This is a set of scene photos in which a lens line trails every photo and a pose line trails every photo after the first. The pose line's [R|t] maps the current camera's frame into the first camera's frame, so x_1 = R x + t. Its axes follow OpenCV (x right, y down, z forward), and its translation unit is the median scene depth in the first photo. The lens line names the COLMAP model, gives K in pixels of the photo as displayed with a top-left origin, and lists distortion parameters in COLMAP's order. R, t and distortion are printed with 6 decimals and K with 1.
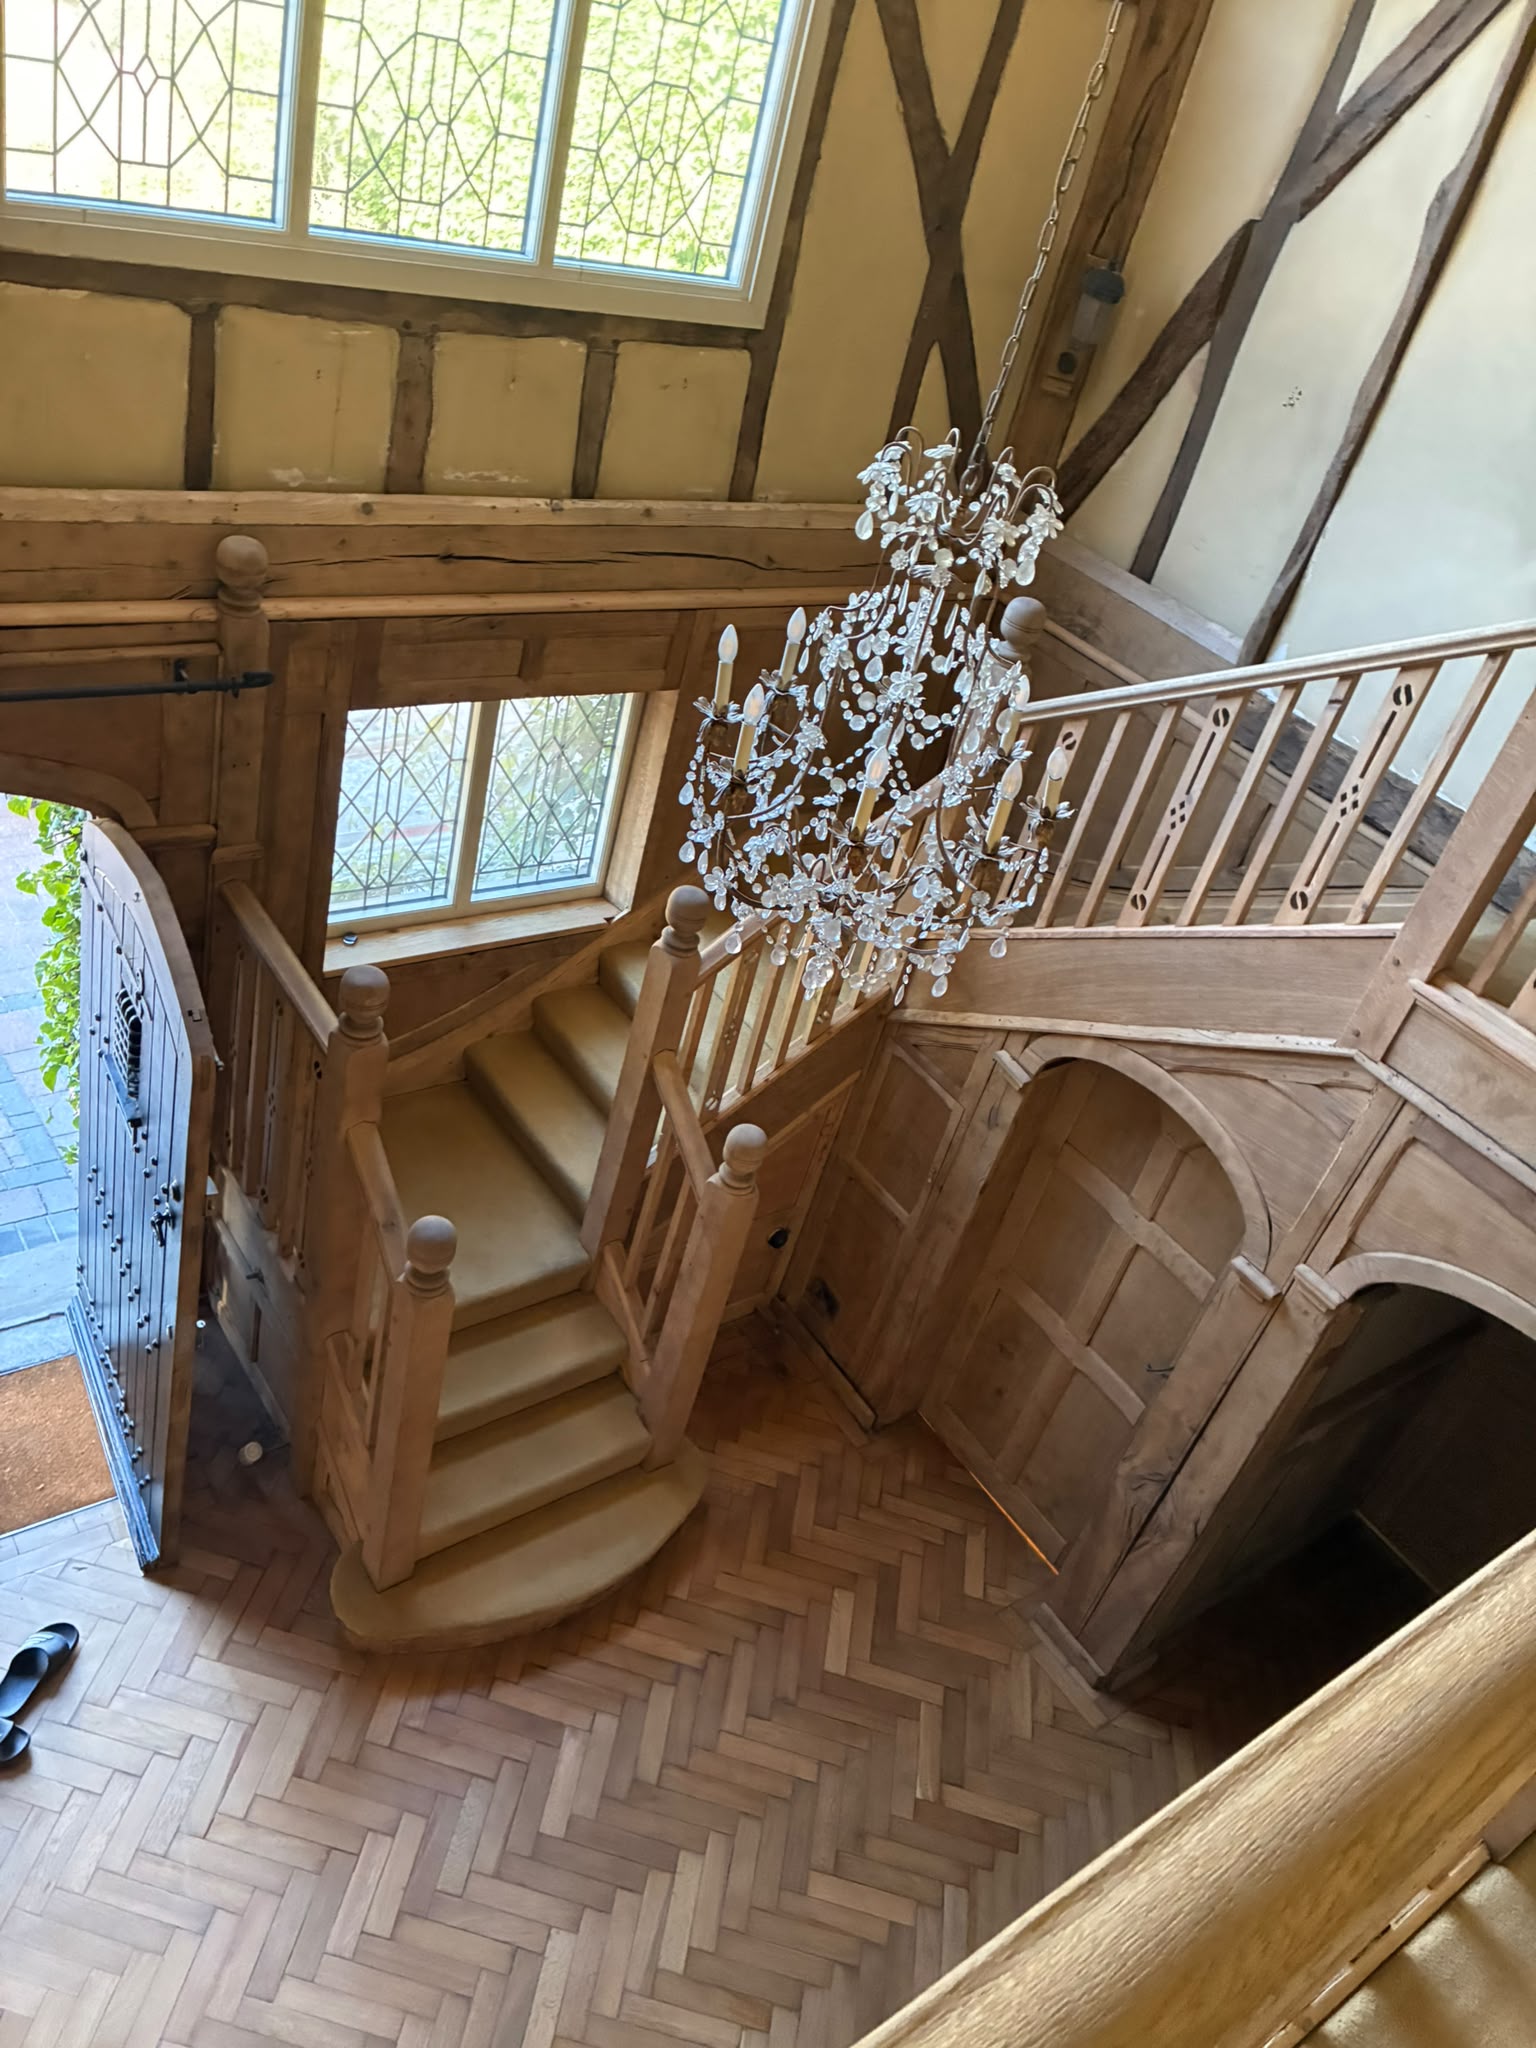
lens RADIAL K [[1568.7, 0, 768.0], [0, 1568.7, 1024.0], [0, 0, 1]] dist [0.041027, -0.005692]
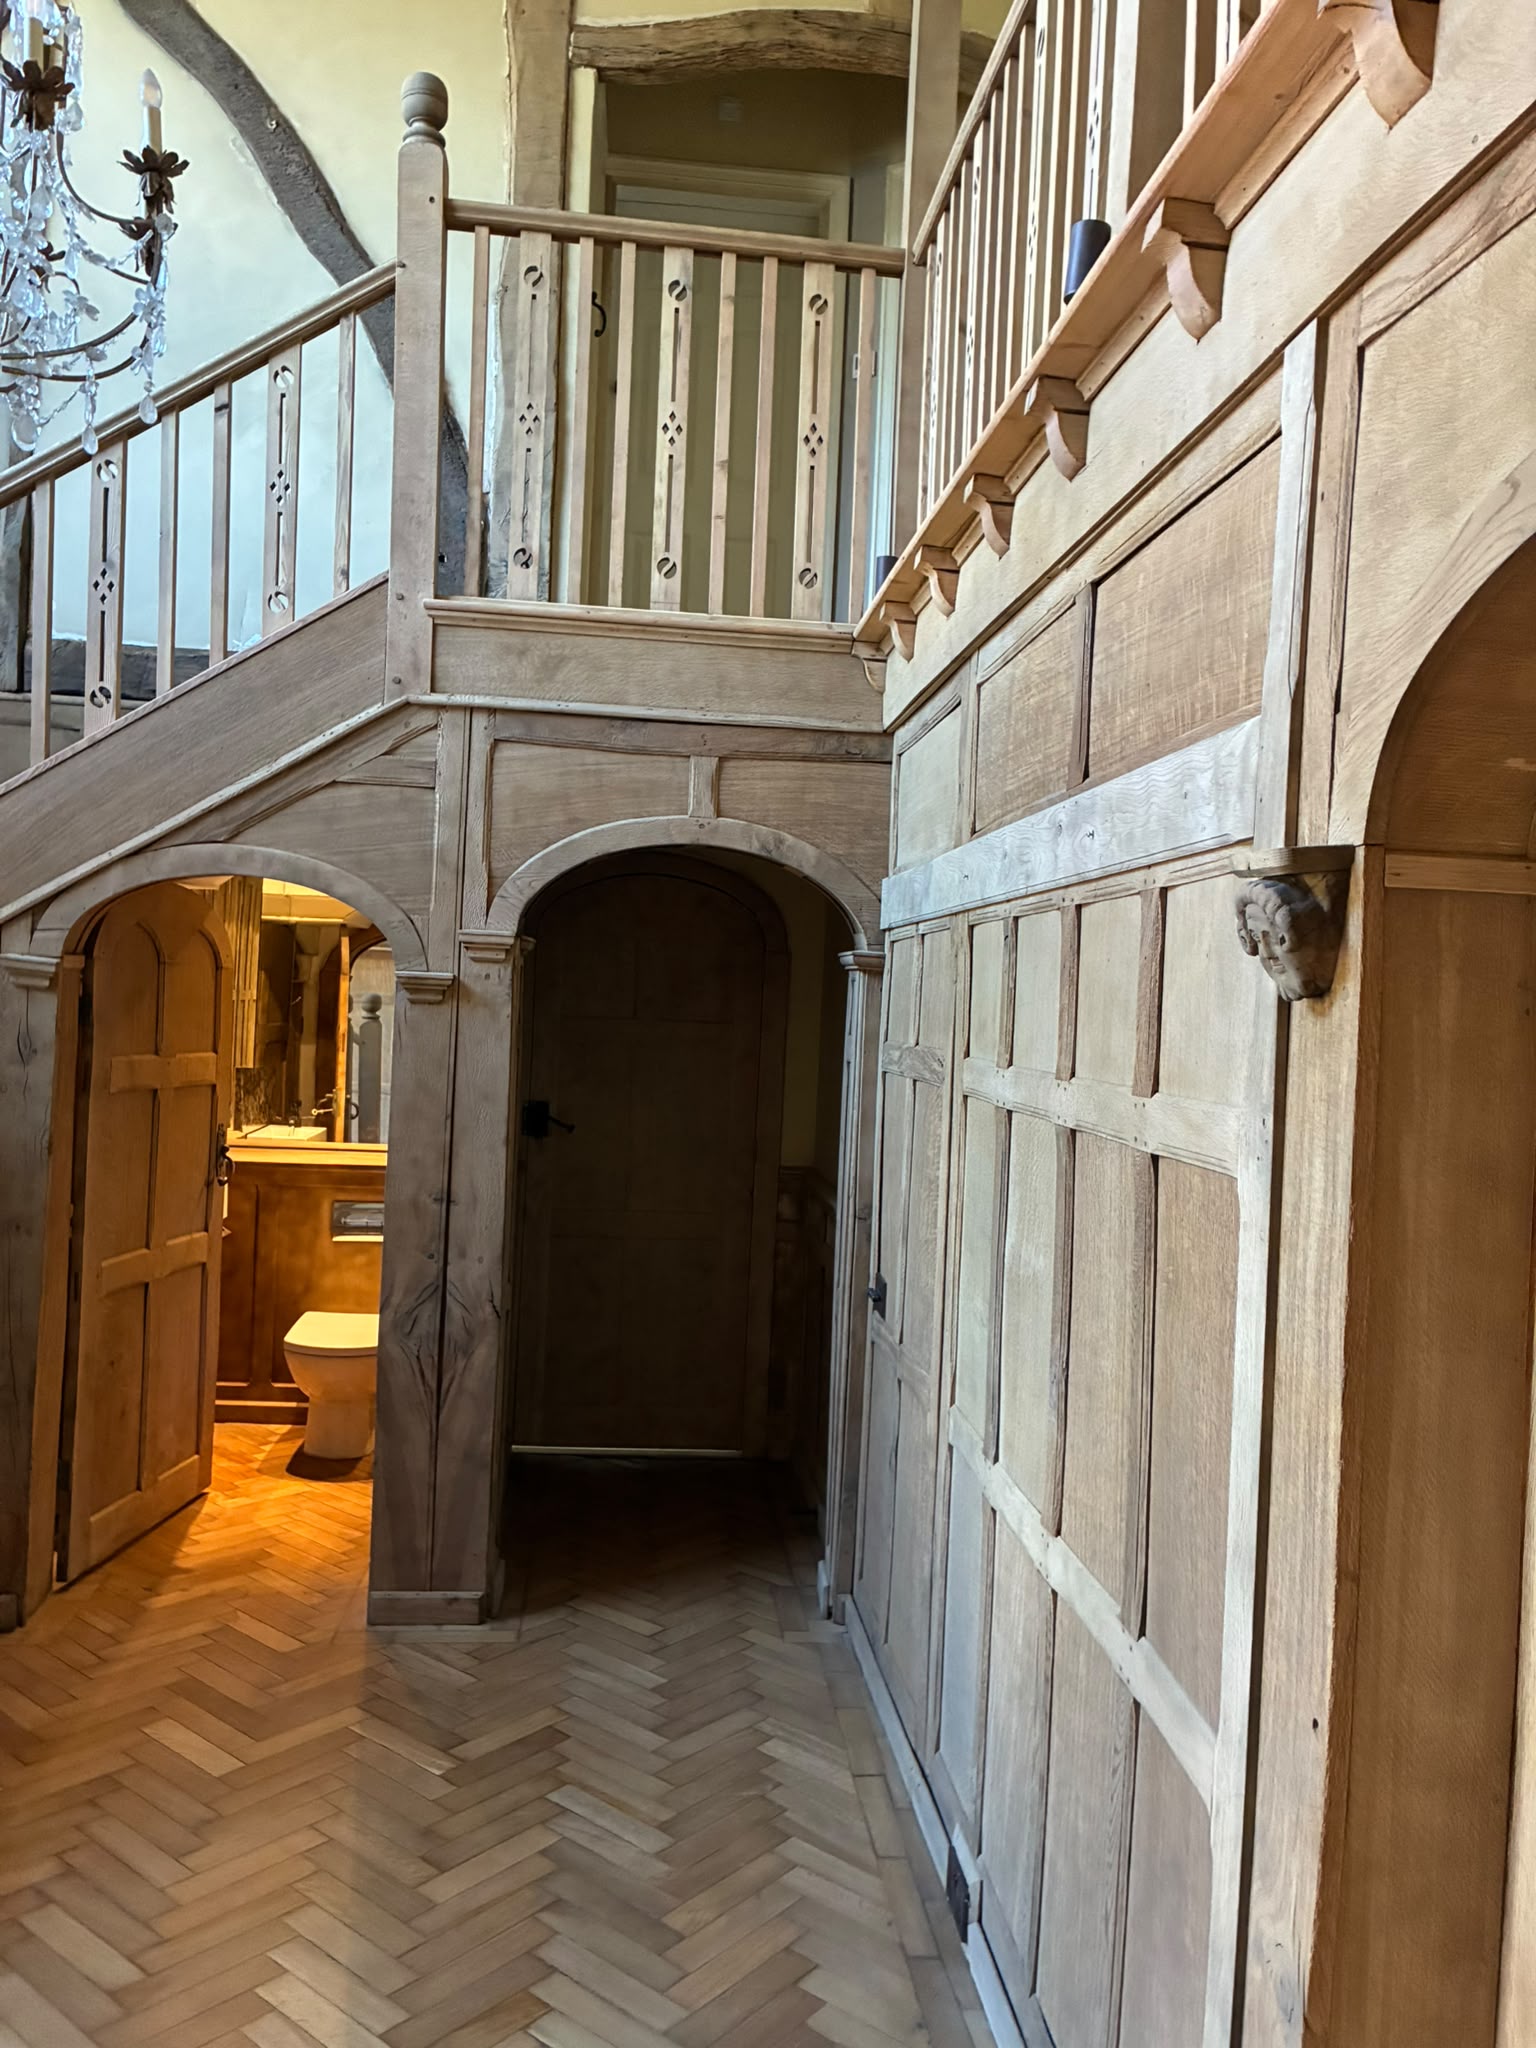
lens RADIAL K [[1526.1, 0, 768.0], [0, 1526.1, 1024.0], [0, 0, 1]] dist [0.004436, 0.004124]
pose [[0.504946, -0.236000, 0.830261, -0.327640], [0.554731, 0.825670, -0.102679, 0.363268], [-0.661289, 0.512419, 0.547835, 0.347557]]
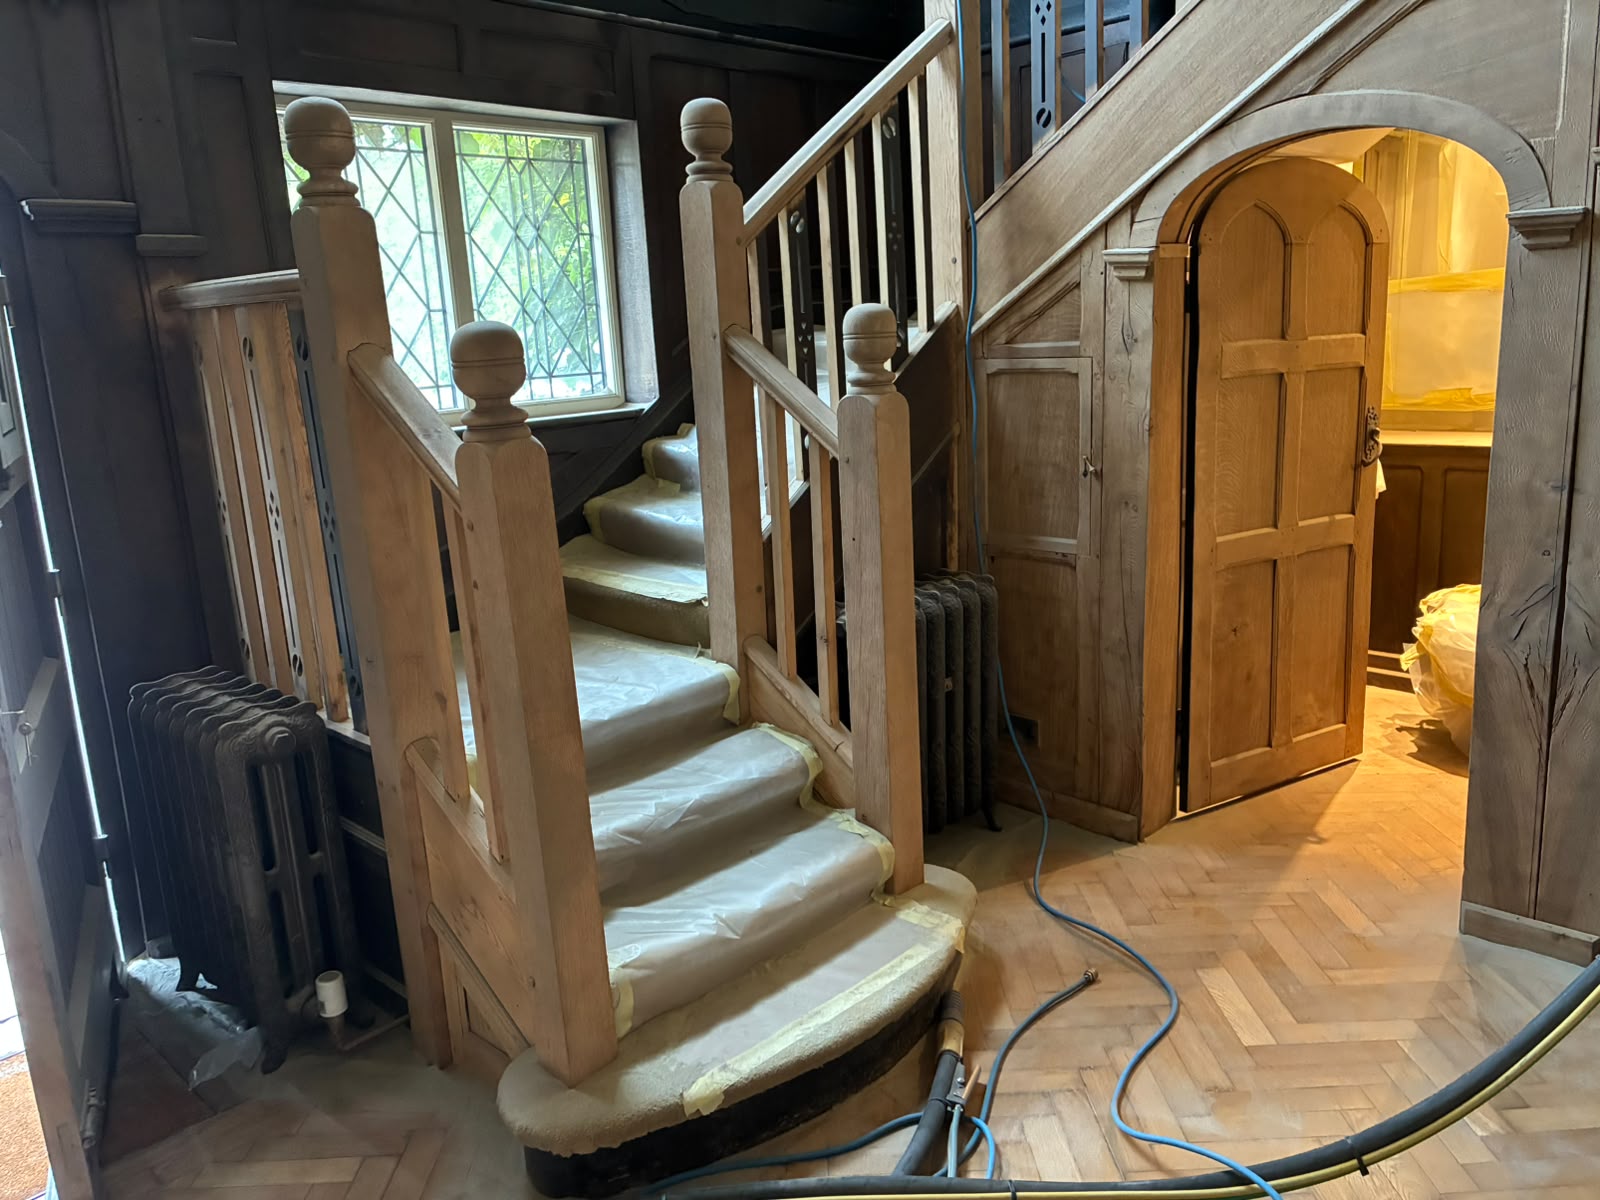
lens RADIAL K [[1217.9, 0, 810.1], [0, 1217.9, 589.5], [0, 0, 1]] dist [0.052110, -0.057708]
pose [[0.942066, -0.319872, 0.100963, -0.140362], [0.334704, 0.876678, -0.345555, 0.379221], [0.022021, 0.359328, 0.932951, 0.456281]]
